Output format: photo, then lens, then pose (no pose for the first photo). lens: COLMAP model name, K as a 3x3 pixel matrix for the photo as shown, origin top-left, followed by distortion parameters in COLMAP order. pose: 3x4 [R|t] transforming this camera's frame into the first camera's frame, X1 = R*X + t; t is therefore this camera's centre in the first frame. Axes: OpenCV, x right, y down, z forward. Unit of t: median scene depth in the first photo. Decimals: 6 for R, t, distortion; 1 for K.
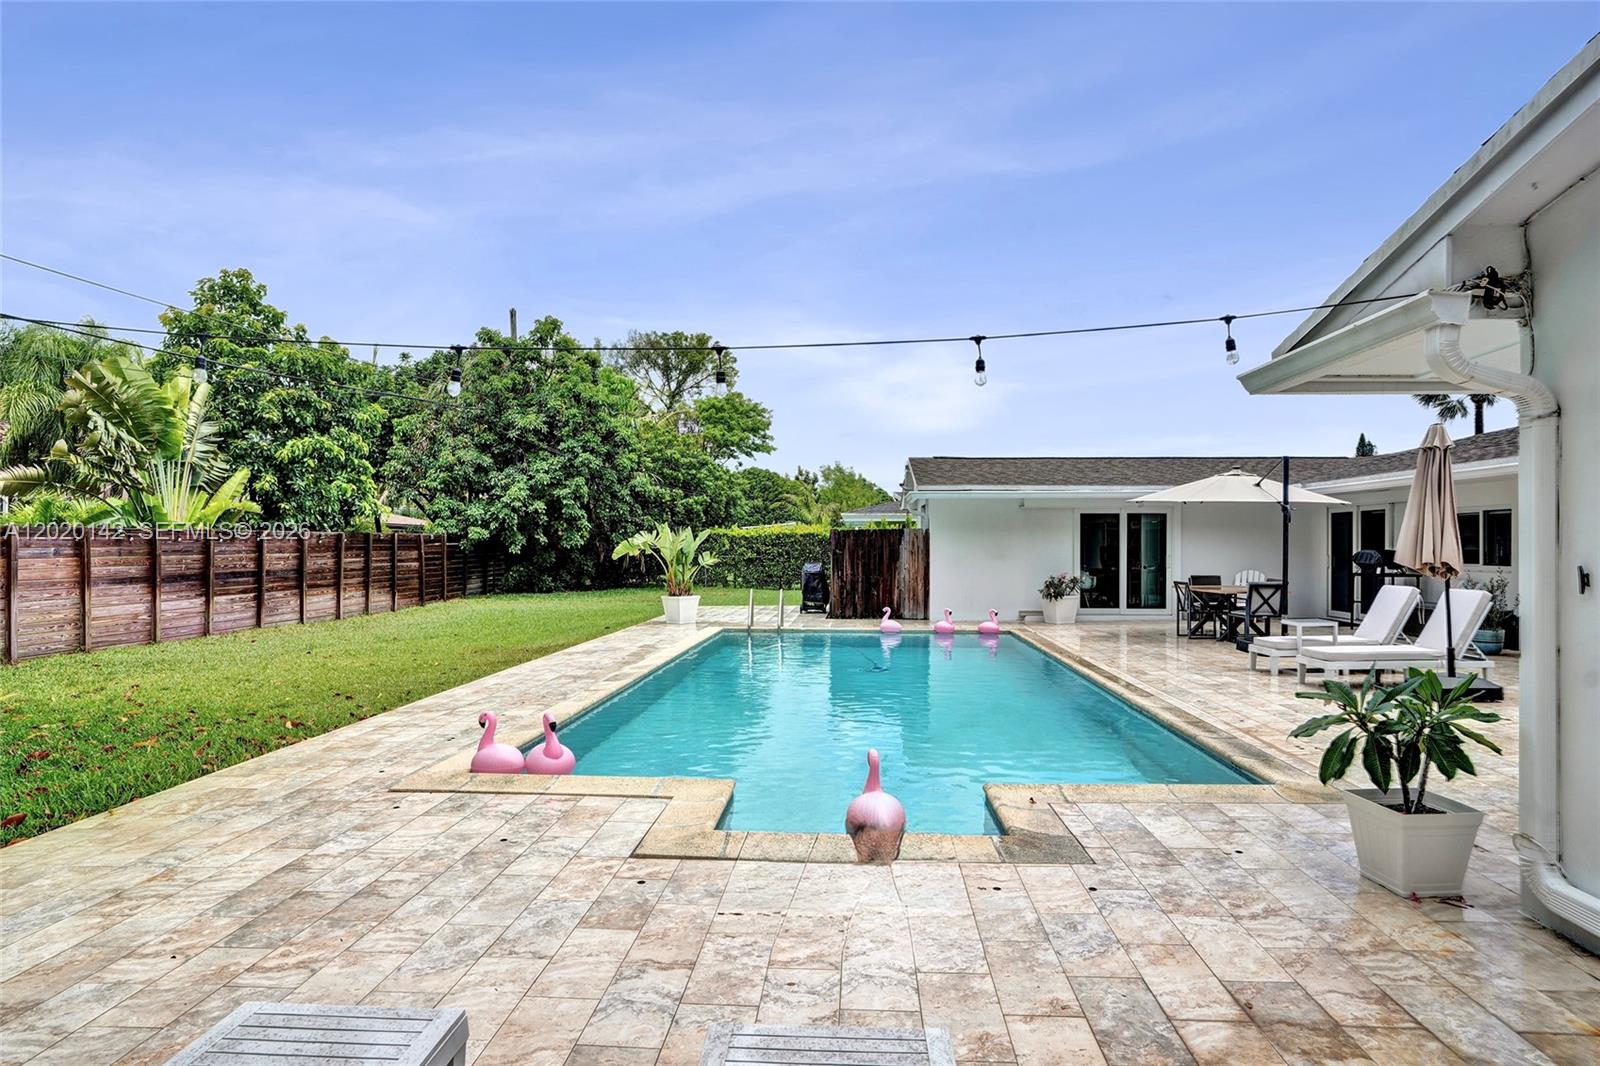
lens RADIAL K [[892.7, 0, 801.3], [0, 892.7, 539.9], [0, 0, 1]] dist [-0.000130, 0.000013]
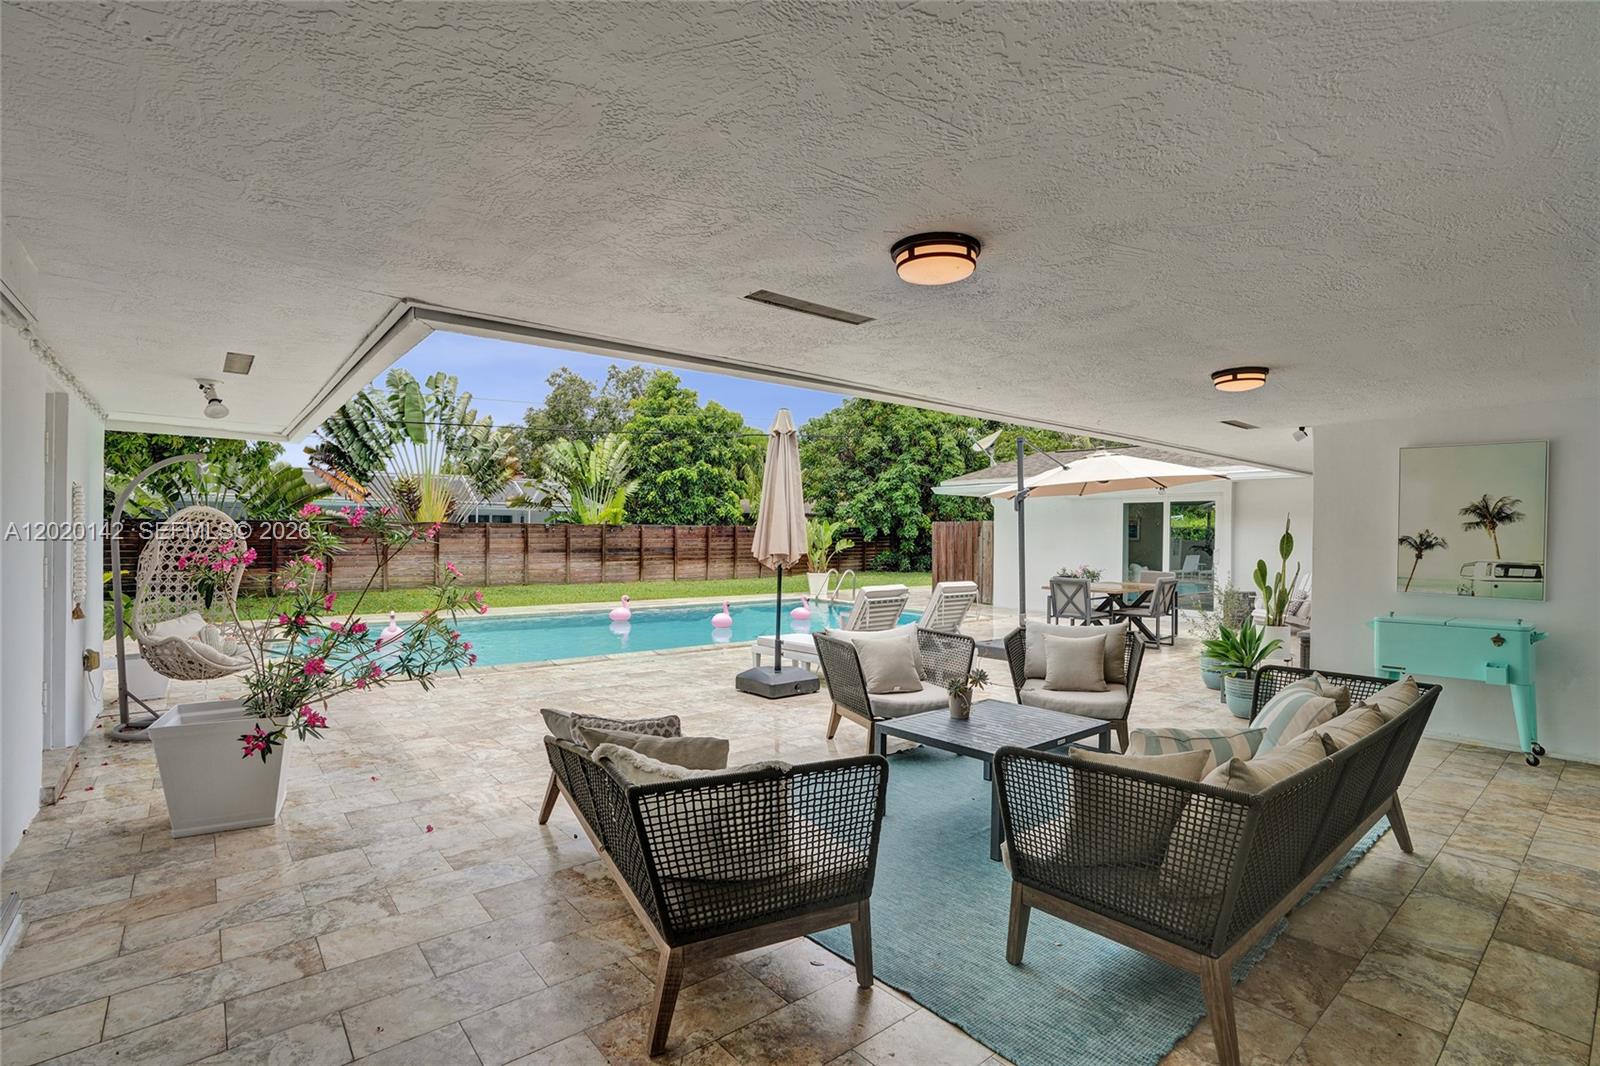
lens RADIAL K [[741.8, 0, 801.9], [0, 741.8, 534.8], [0, 0, 1]] dist [-0.016488, 0.001773]
pose [[0.691503, 0.004940, -0.722356, 0.655445], [-0.002600, 0.999987, 0.004350, 0.001690], [0.722369, -0.001130, 0.691507, 0.230260]]
